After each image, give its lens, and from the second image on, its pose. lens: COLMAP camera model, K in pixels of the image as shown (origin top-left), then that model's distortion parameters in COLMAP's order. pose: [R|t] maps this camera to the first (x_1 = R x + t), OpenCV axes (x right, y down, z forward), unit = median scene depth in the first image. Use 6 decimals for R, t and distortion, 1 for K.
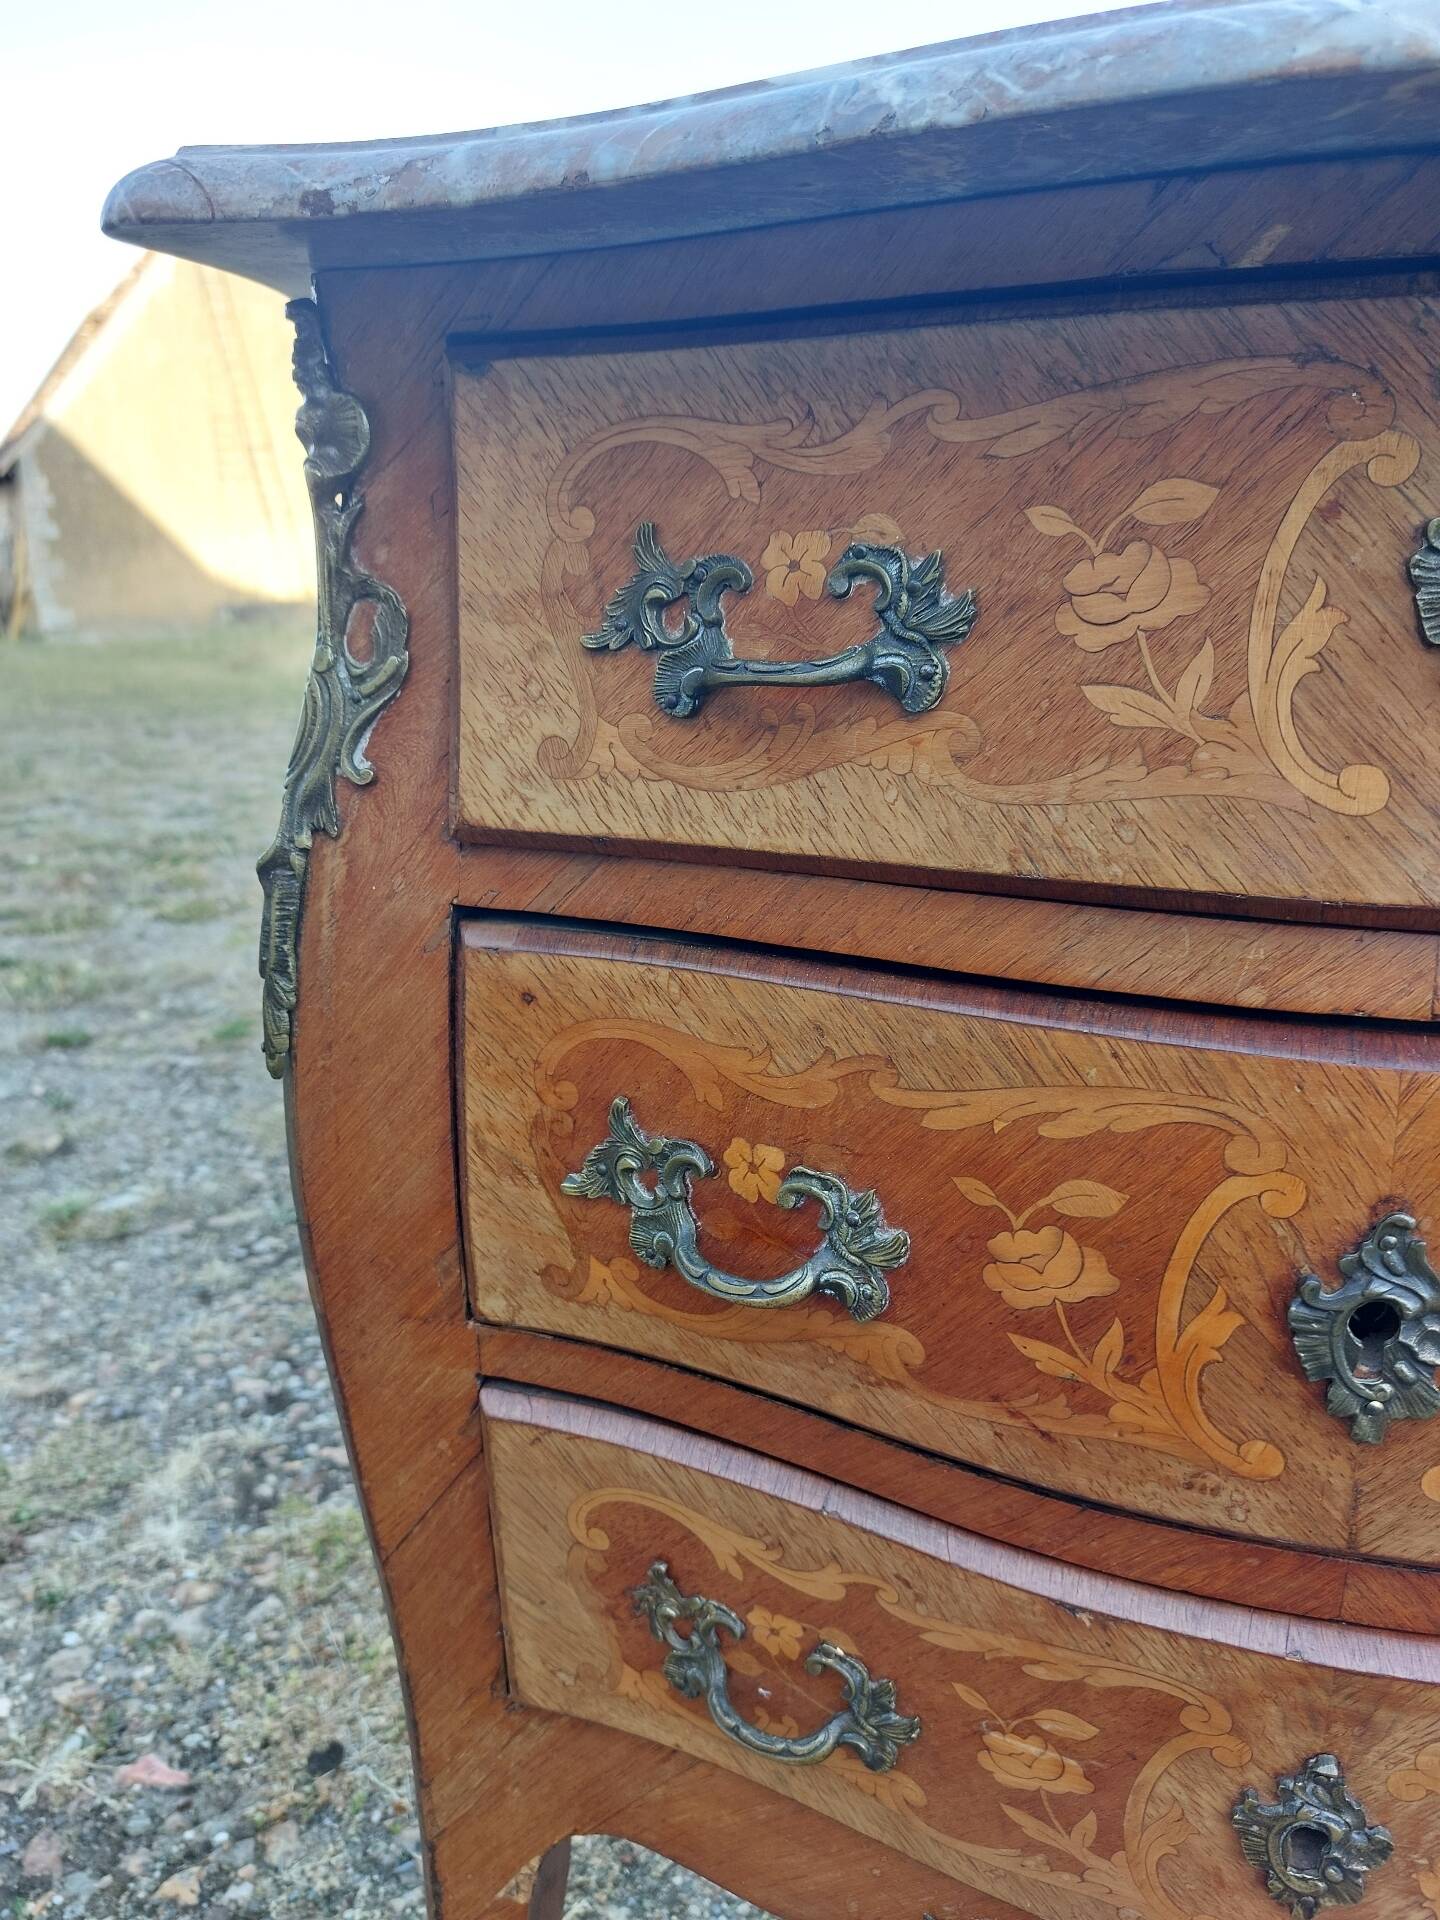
lens RADIAL K [[1394.7, 0, 714.9], [0, 1394.7, 985.1], [0, 0, 1]] dist [0.041673, -0.050230]
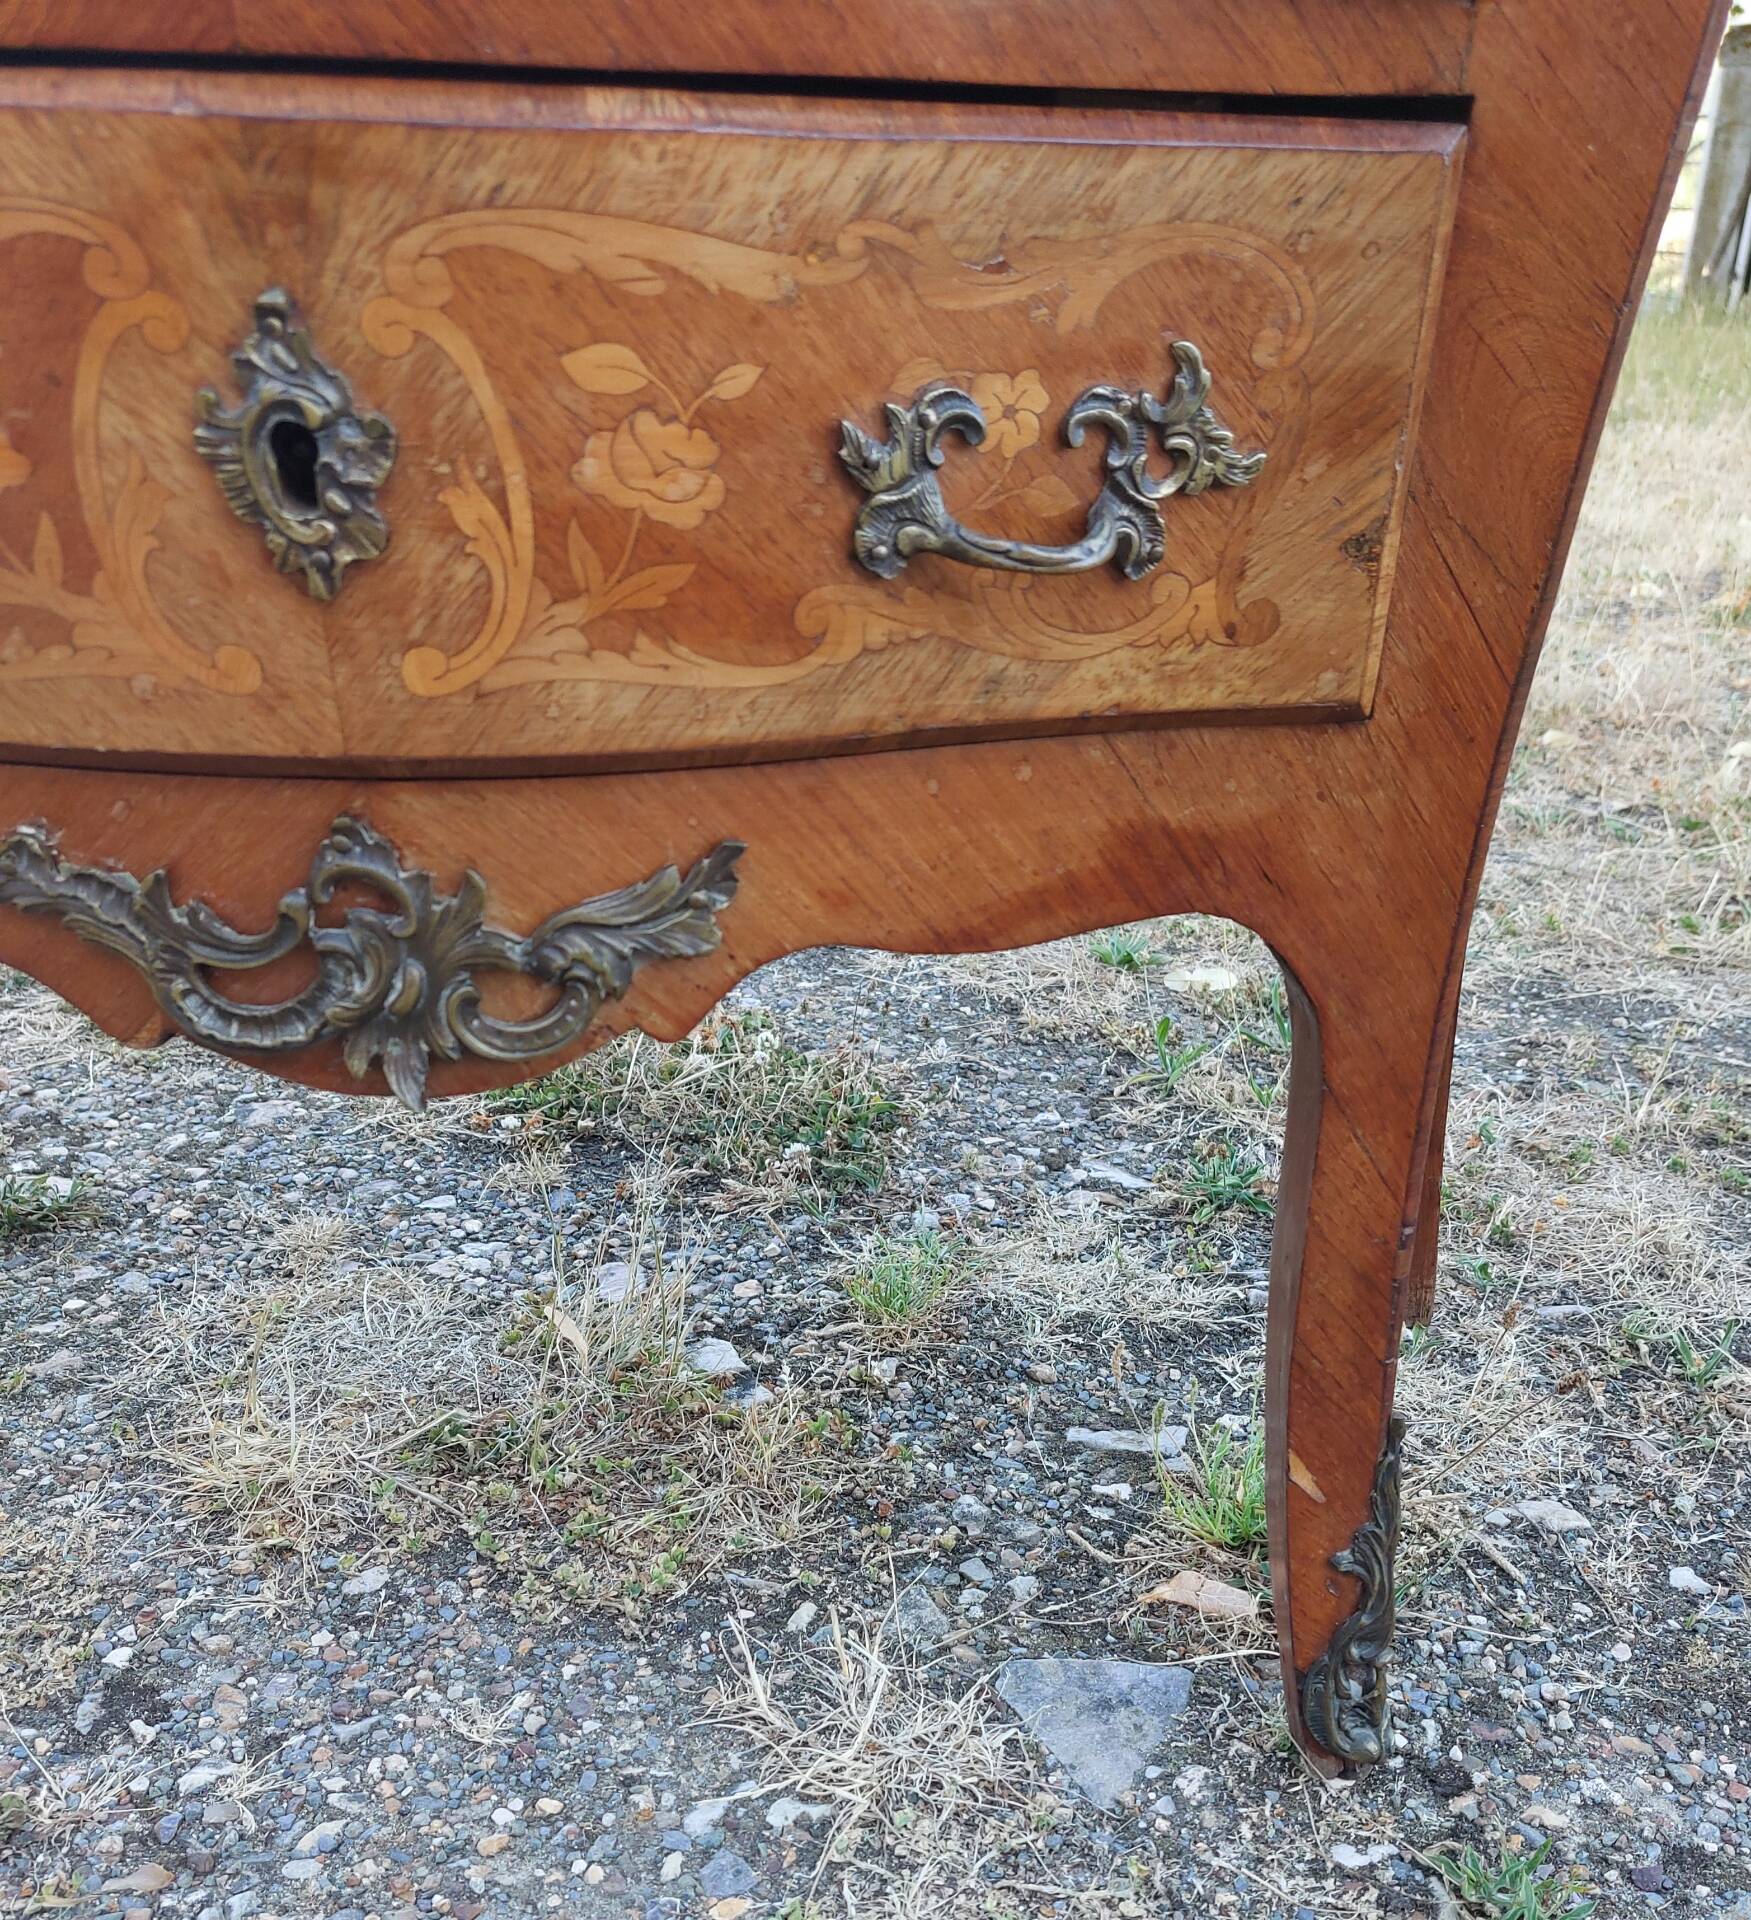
lens RADIAL K [[1876.3, 0, 951.5], [0, 1876.3, 1321.0], [0, 0, 1]] dist [0.035103, 0.000000]
pose [[0.941797, -0.156104, 0.297742, 0.341396], [0.071021, 0.958053, 0.277652, 0.724520], [-0.328595, -0.240346, 0.913378, -0.163250]]
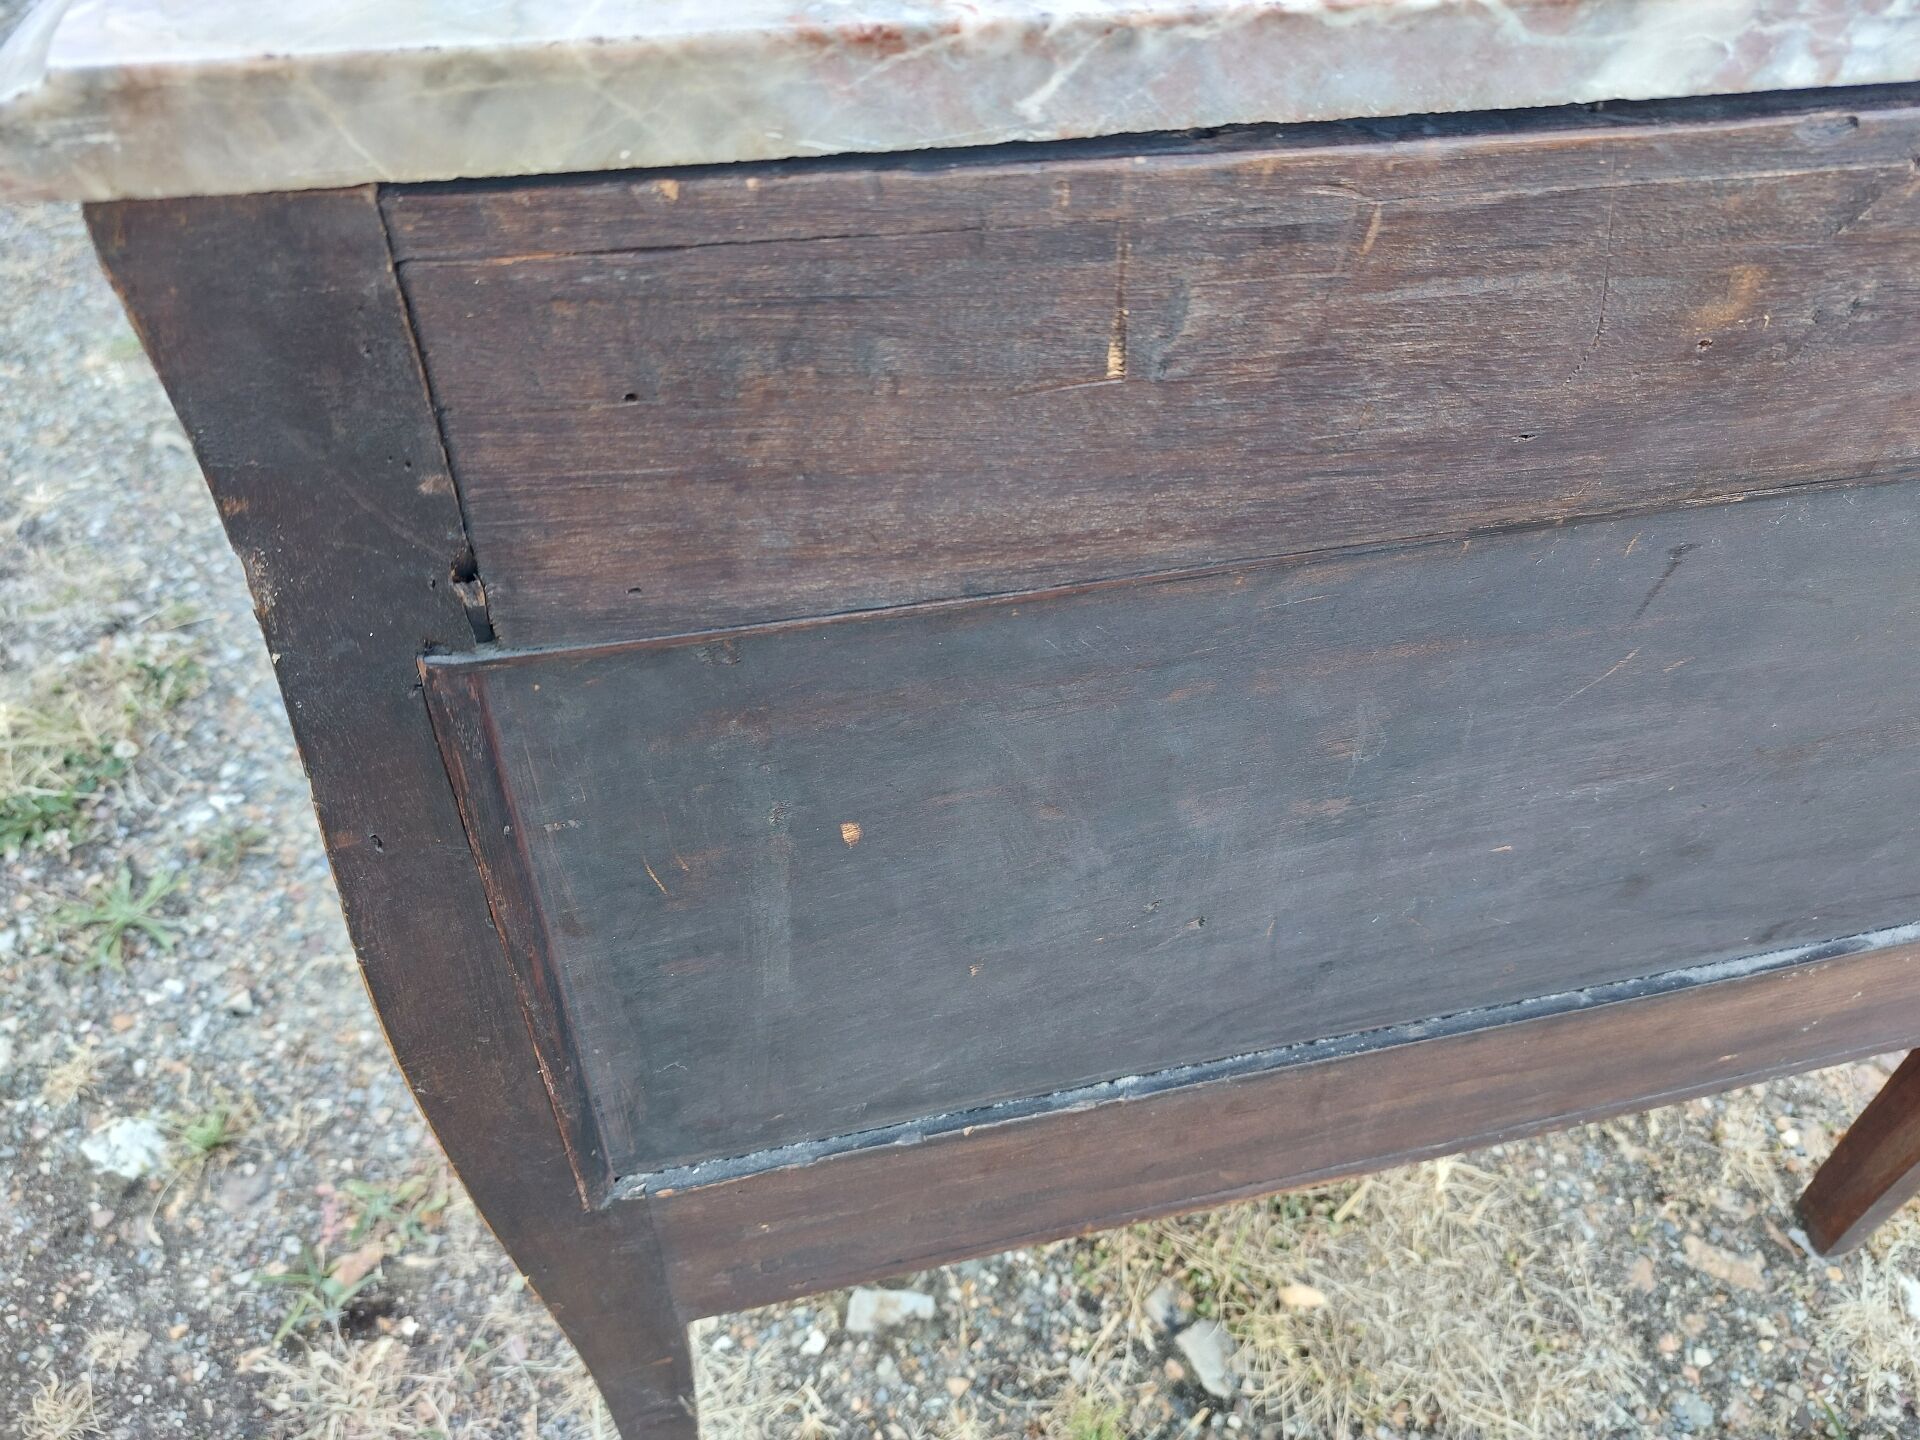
lens RADIAL K [[1394.7, 0, 951.3], [0, 1394.7, 730.6], [0, 0, 1]] dist [0.041673, -0.050230]
pose [[-0.881017, 0.330814, -0.338186, 1.537914], [-0.167816, 0.449831, 0.877206, -0.989688], [0.442319, 0.829587, -0.340793, 1.766525]]
